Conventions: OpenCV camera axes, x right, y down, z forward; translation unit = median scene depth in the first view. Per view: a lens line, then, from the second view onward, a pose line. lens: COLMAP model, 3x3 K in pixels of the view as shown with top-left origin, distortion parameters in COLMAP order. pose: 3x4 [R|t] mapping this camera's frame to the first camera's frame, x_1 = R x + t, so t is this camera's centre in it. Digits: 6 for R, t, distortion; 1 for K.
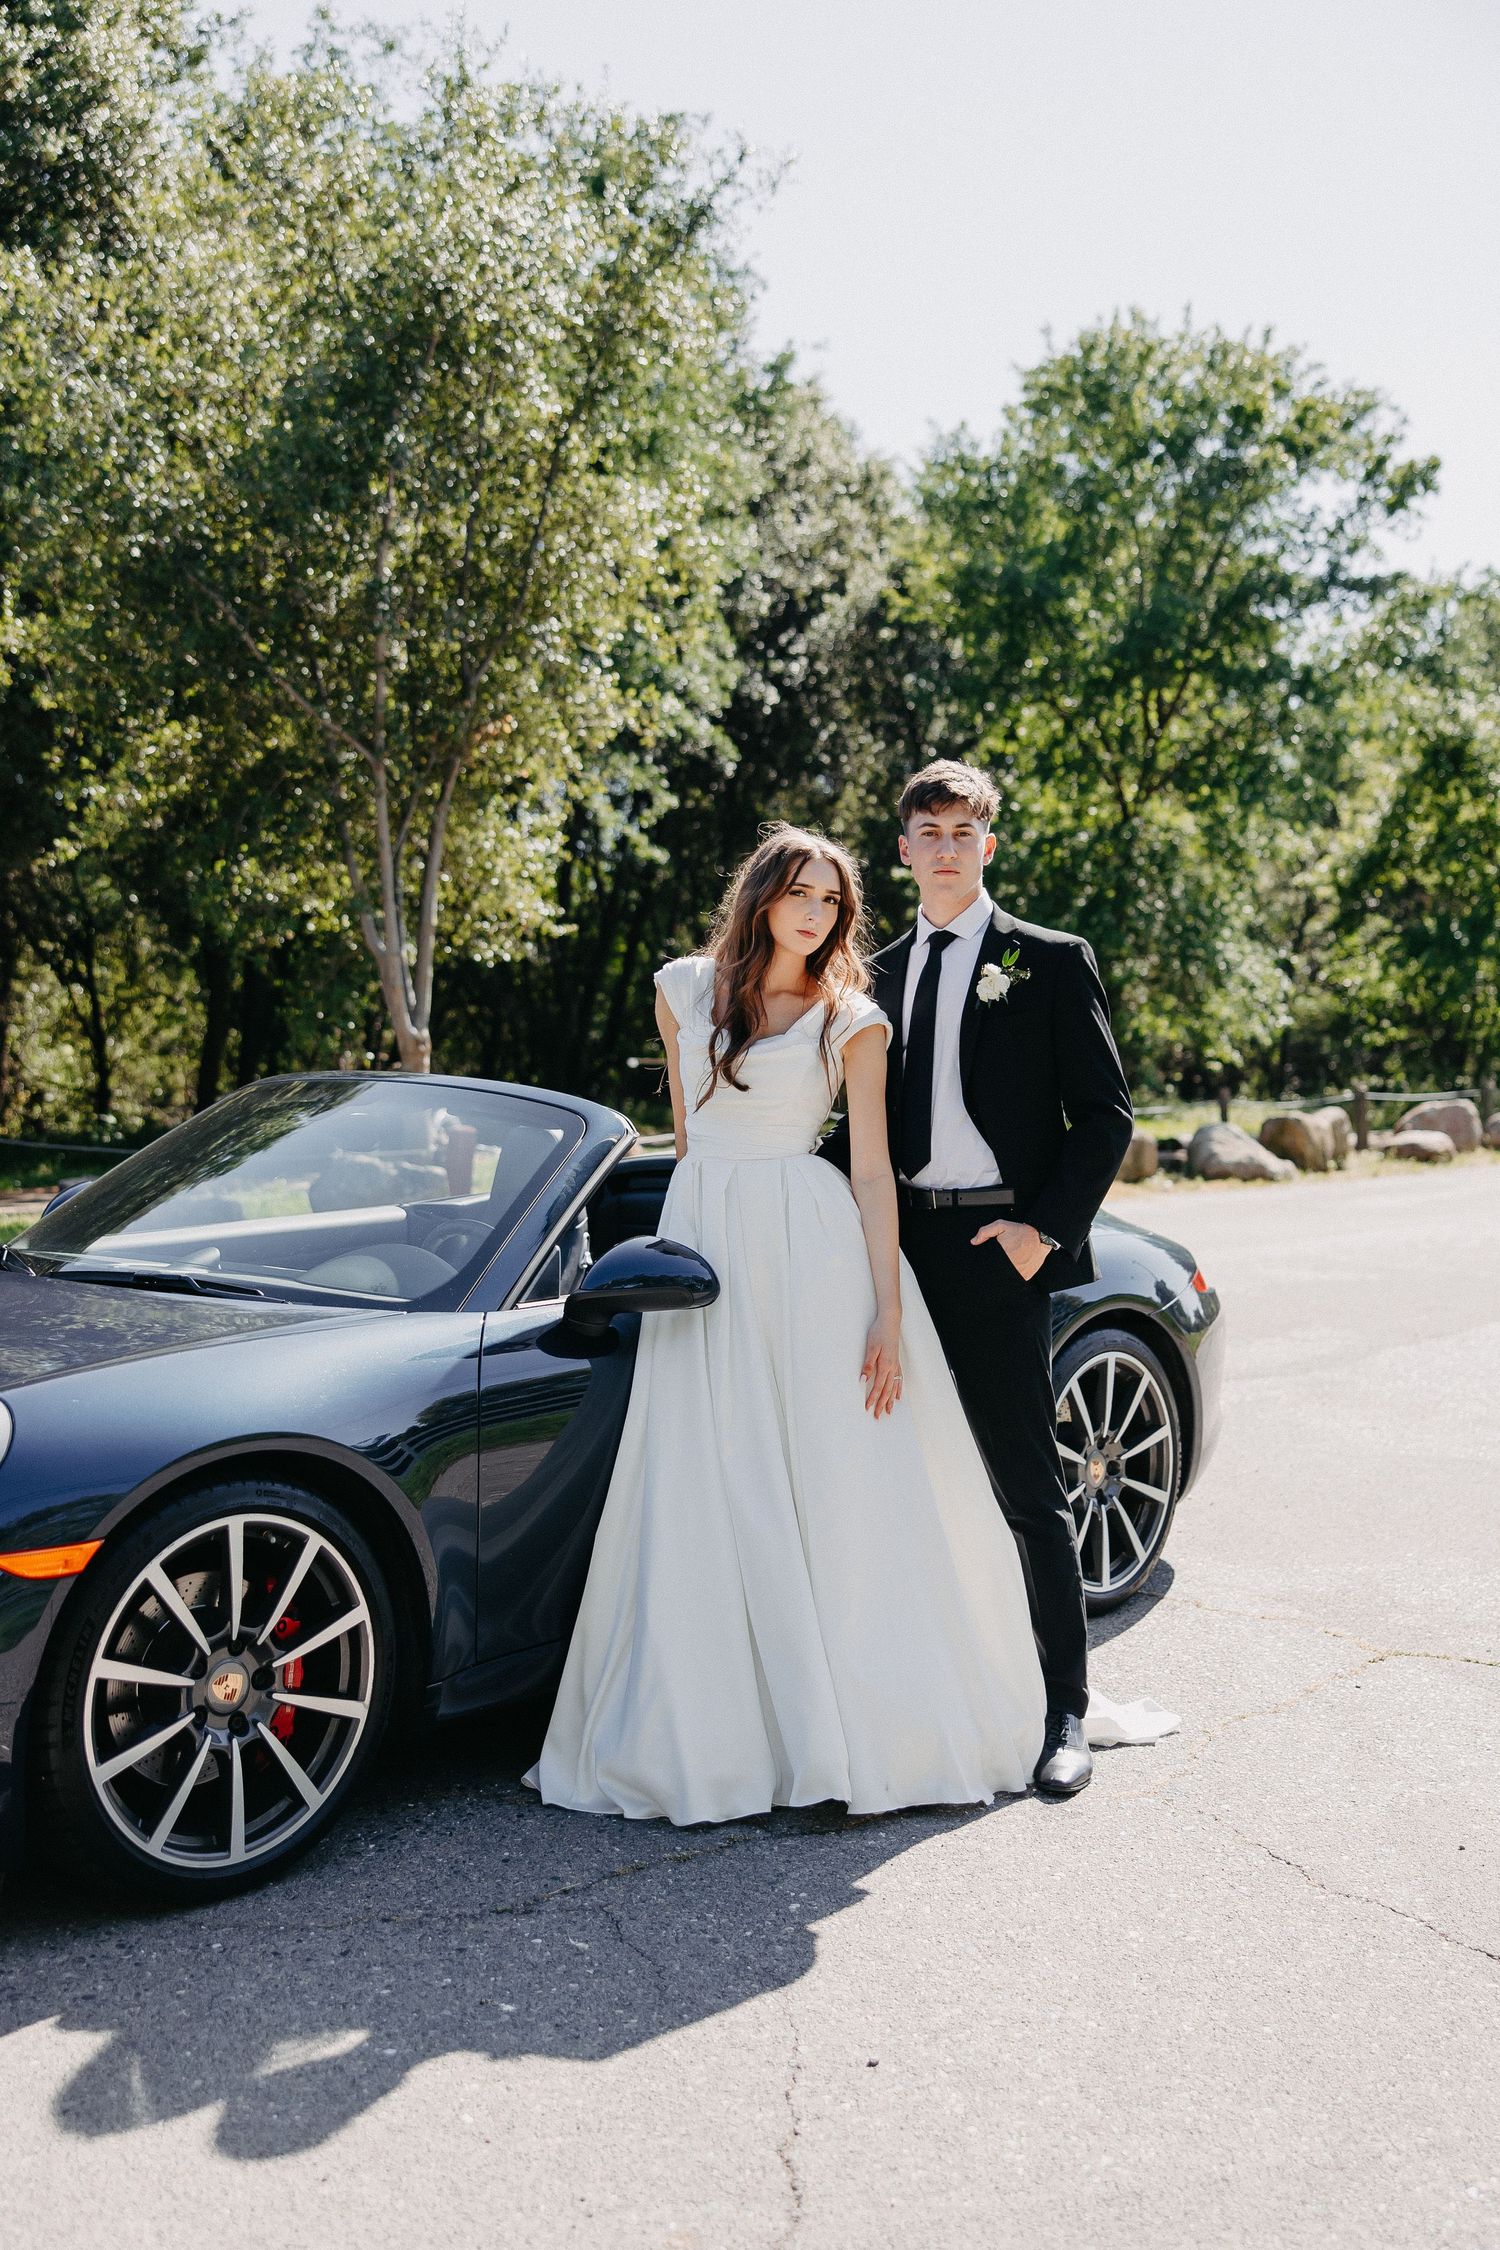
lens RADIAL K [[2584.3, 0, 721.6], [0, 2584.3, 1130.4], [0, 0, 1]] dist [-0.016750, 0.031971]
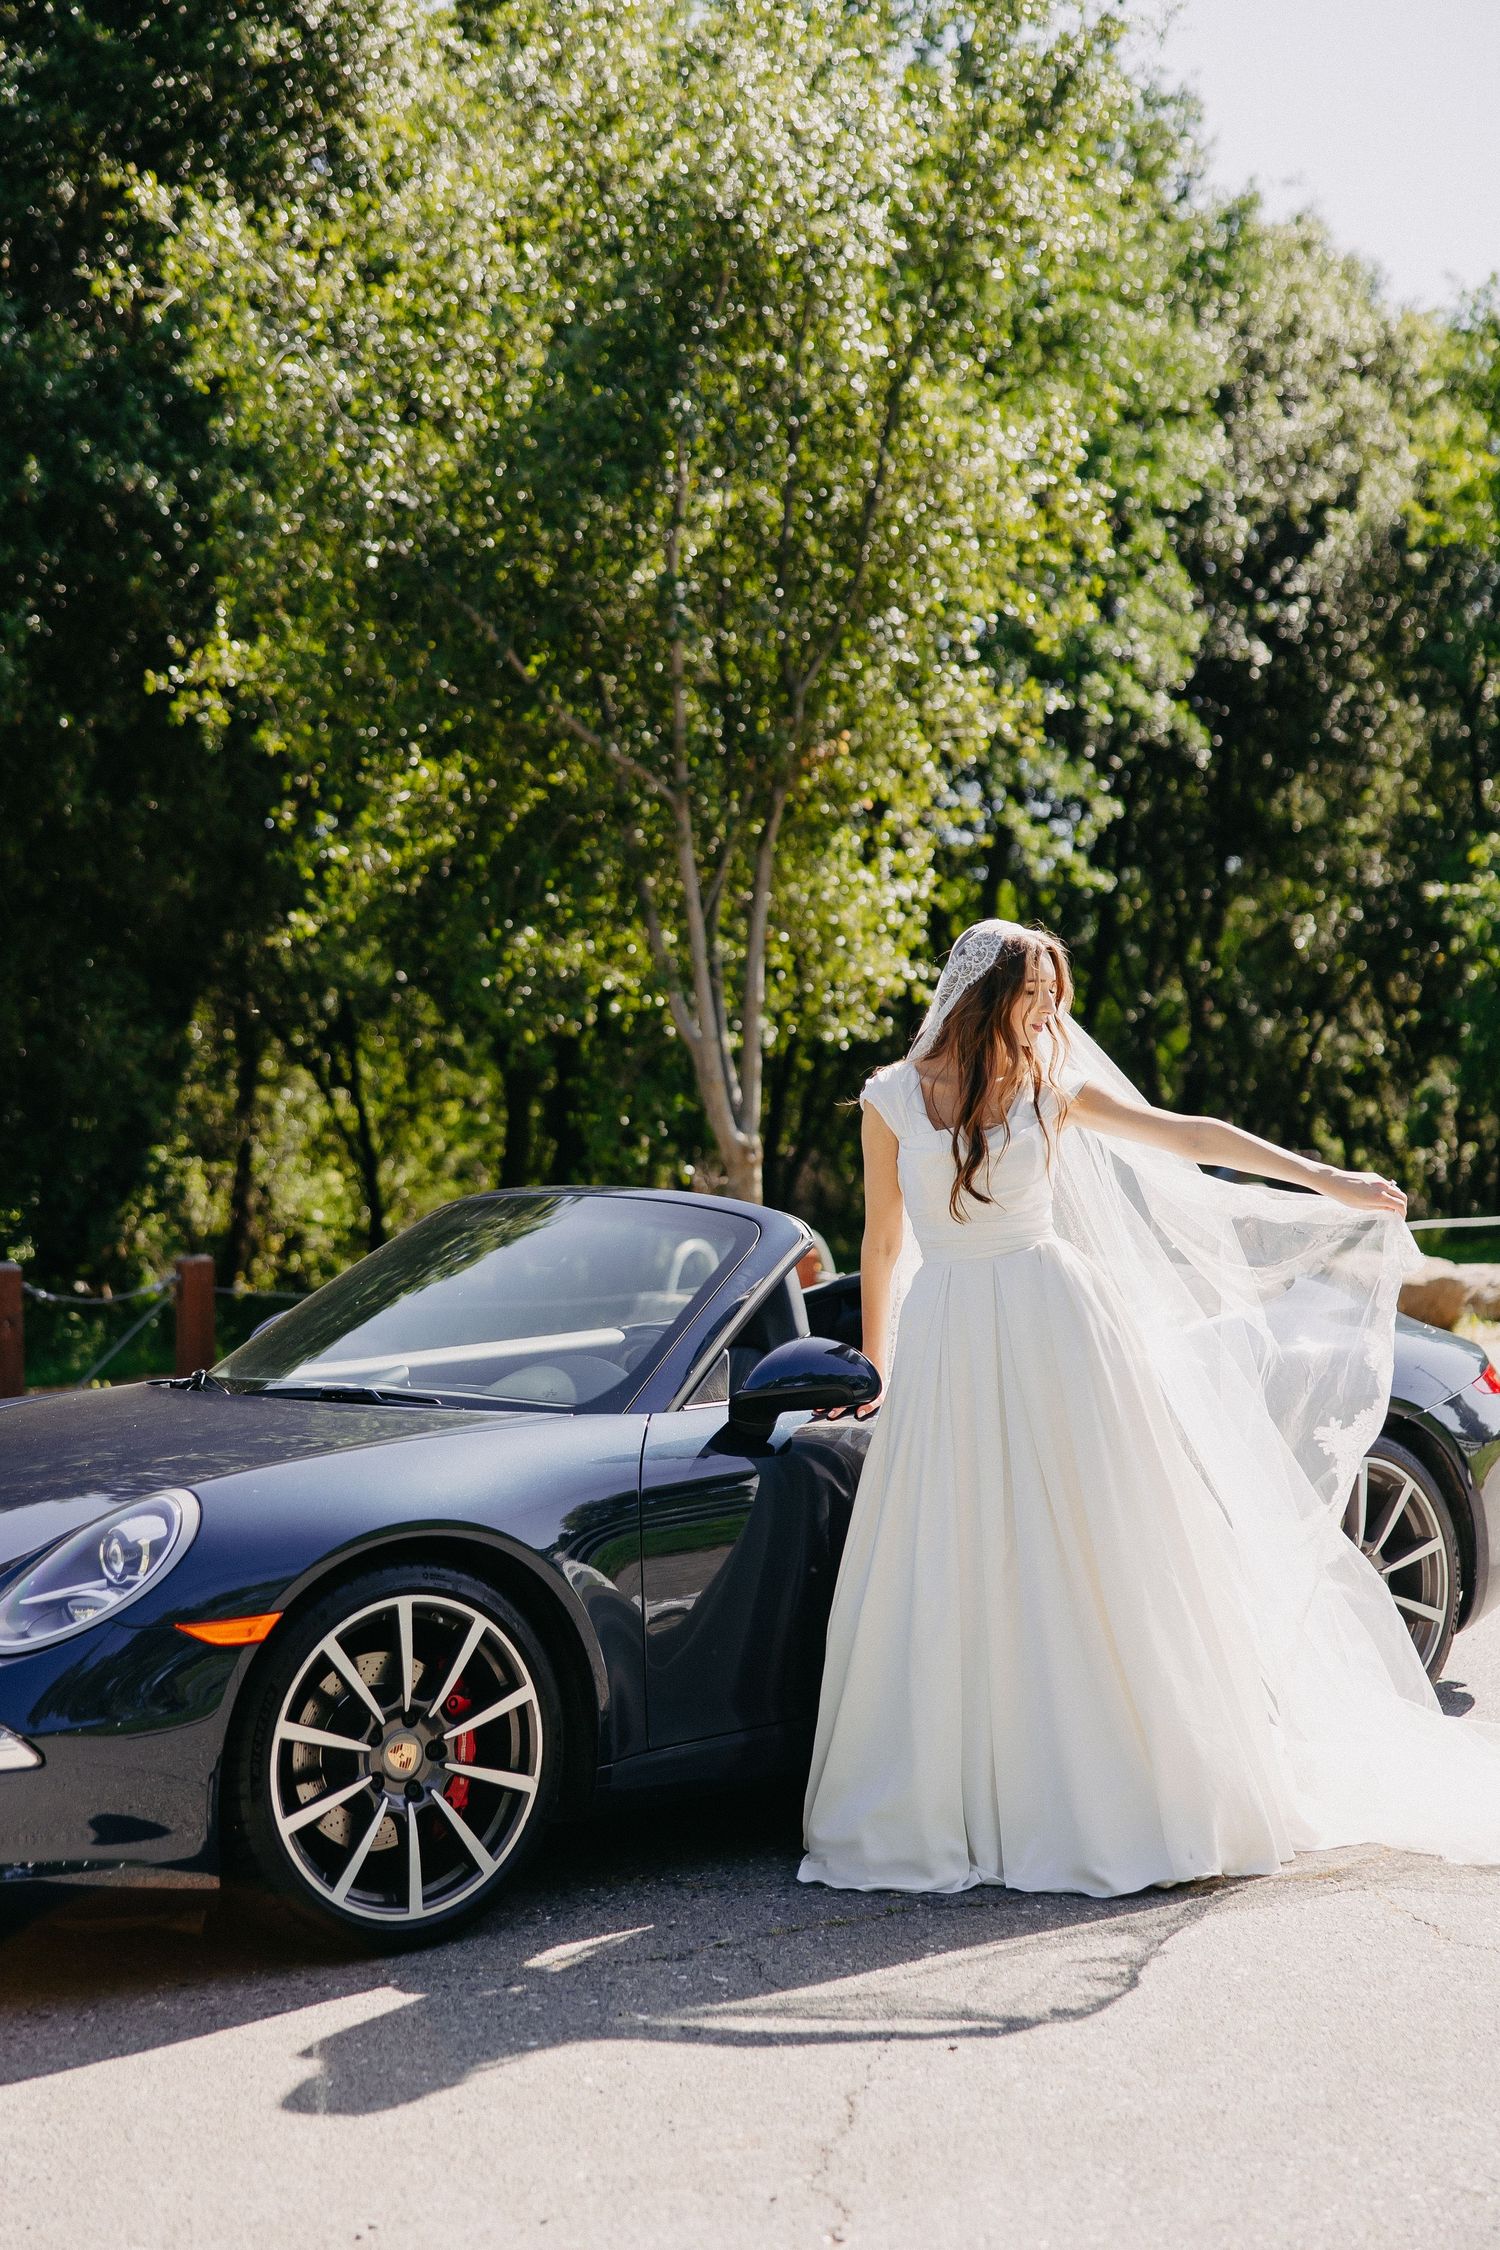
lens RADIAL K [[3690.9, 0, 750.0], [0, 3690.9, 1125.0], [0, 0, 1]] dist [-0.006619, -0.019309]
pose [[0.989825, -0.039579, -0.136672, 0.033471], [0.034294, 0.998578, -0.040812, 0.003627], [0.138093, 0.035710, 0.989775, -0.100010]]
